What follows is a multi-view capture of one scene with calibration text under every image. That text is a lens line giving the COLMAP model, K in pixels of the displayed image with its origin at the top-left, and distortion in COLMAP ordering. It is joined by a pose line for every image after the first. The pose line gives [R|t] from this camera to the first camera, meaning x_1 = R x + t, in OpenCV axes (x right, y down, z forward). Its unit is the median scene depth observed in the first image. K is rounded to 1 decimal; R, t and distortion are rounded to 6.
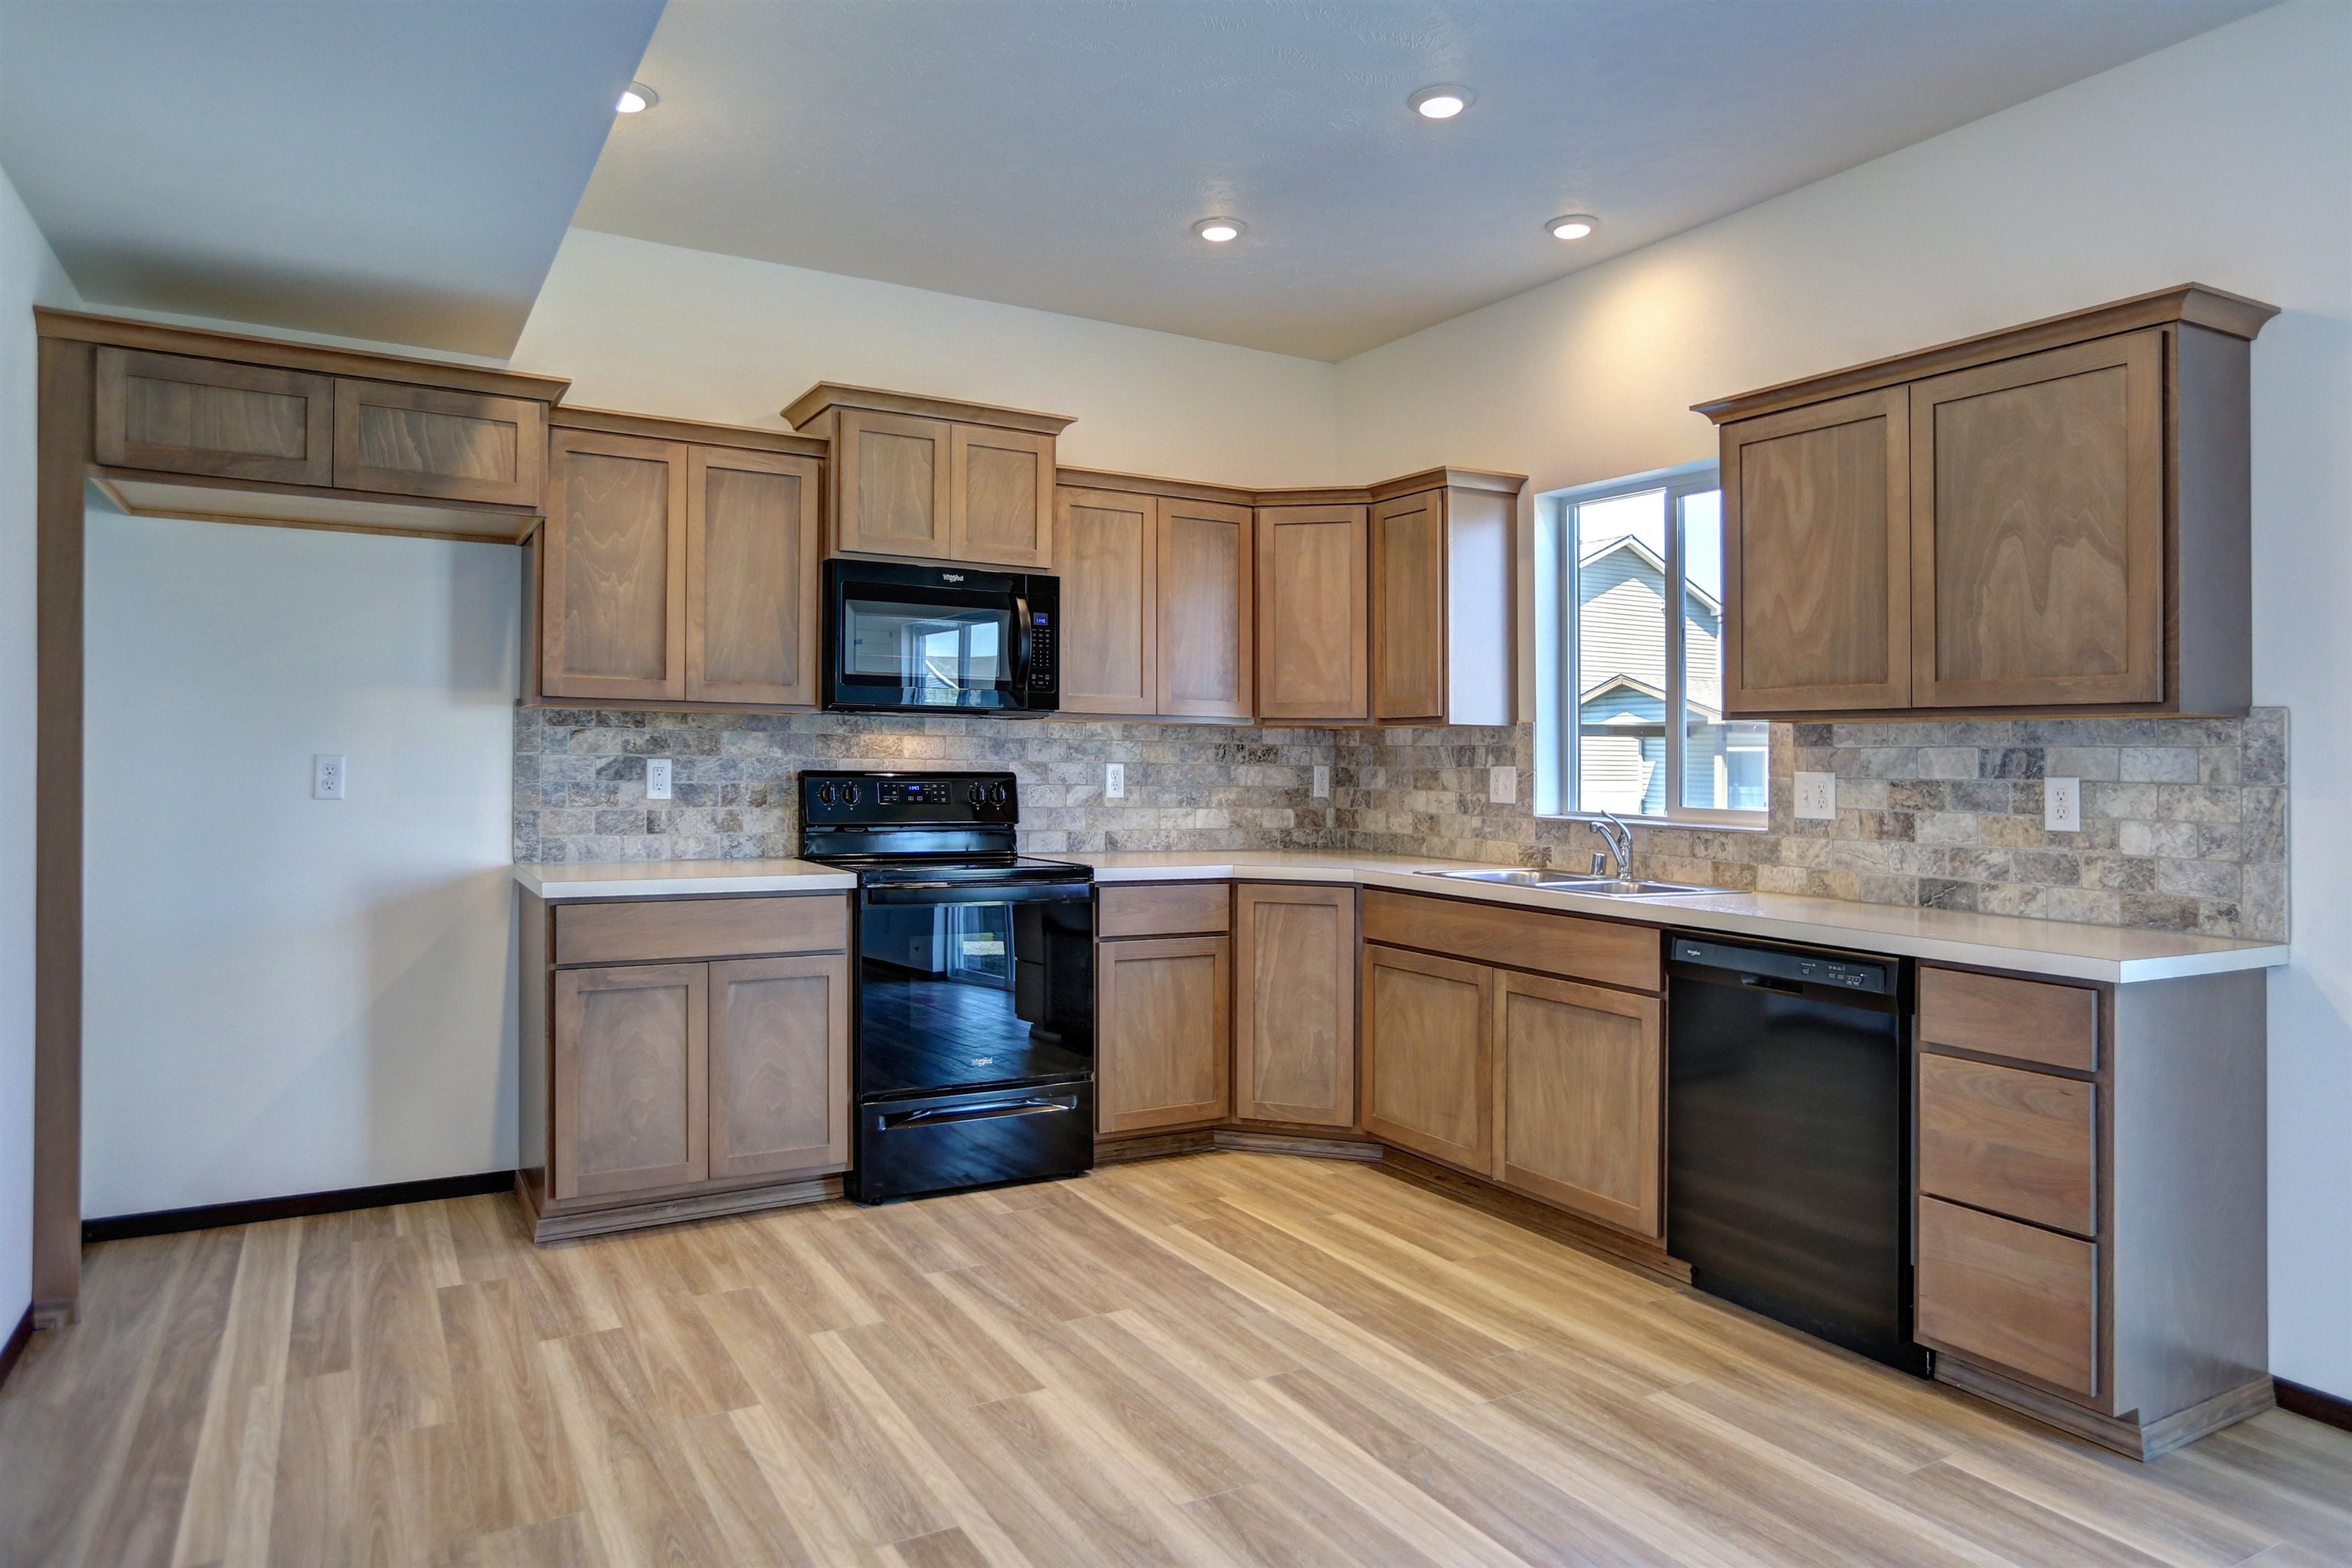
lens RADIAL K [[1478.4, 0, 1105.8], [0, 1478.4, 789.7], [0, 0, 1]] dist [-0.071264, -0.001661]
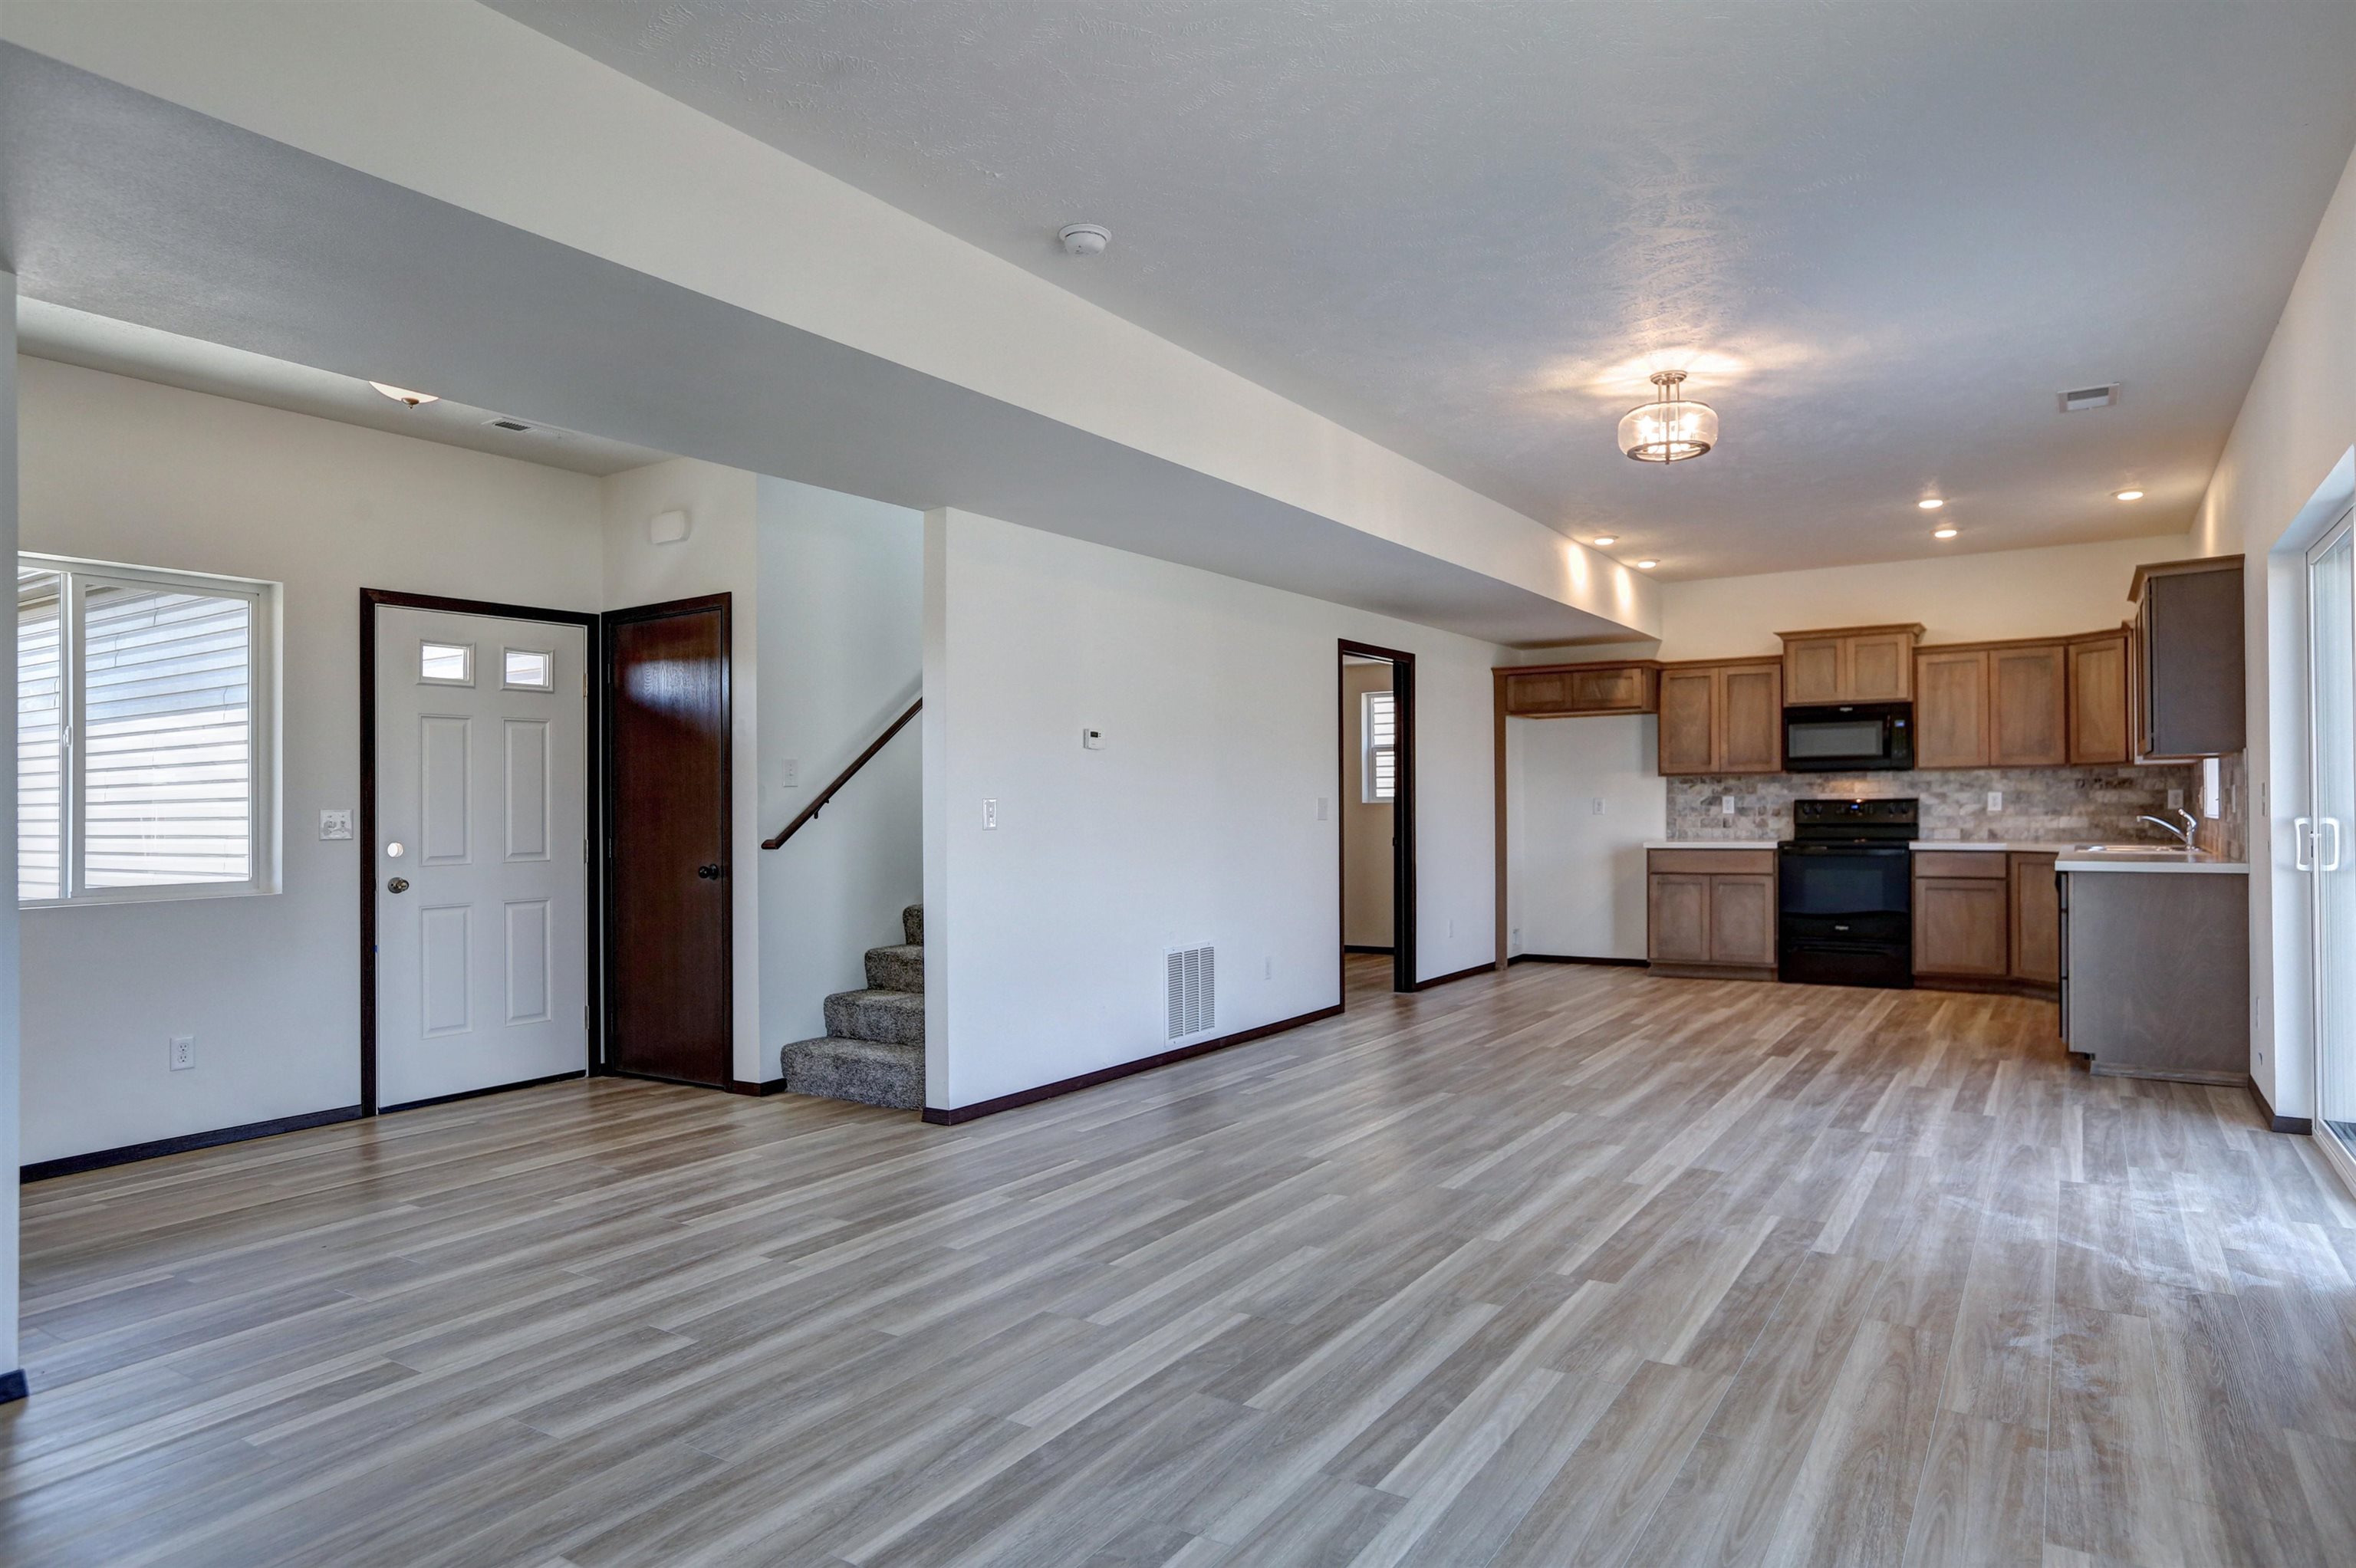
lens RADIAL K [[1371.3, 0, 1191.1], [0, 1371.3, 796.8], [0, 0, 1]] dist [-0.041221, 0.037717]
pose [[0.494383, -0.028267, -0.868785, 1.301911], [0.001791, 0.999502, -0.031500, 0.052810], [0.869242, 0.014017, 0.494187, -0.936509]]
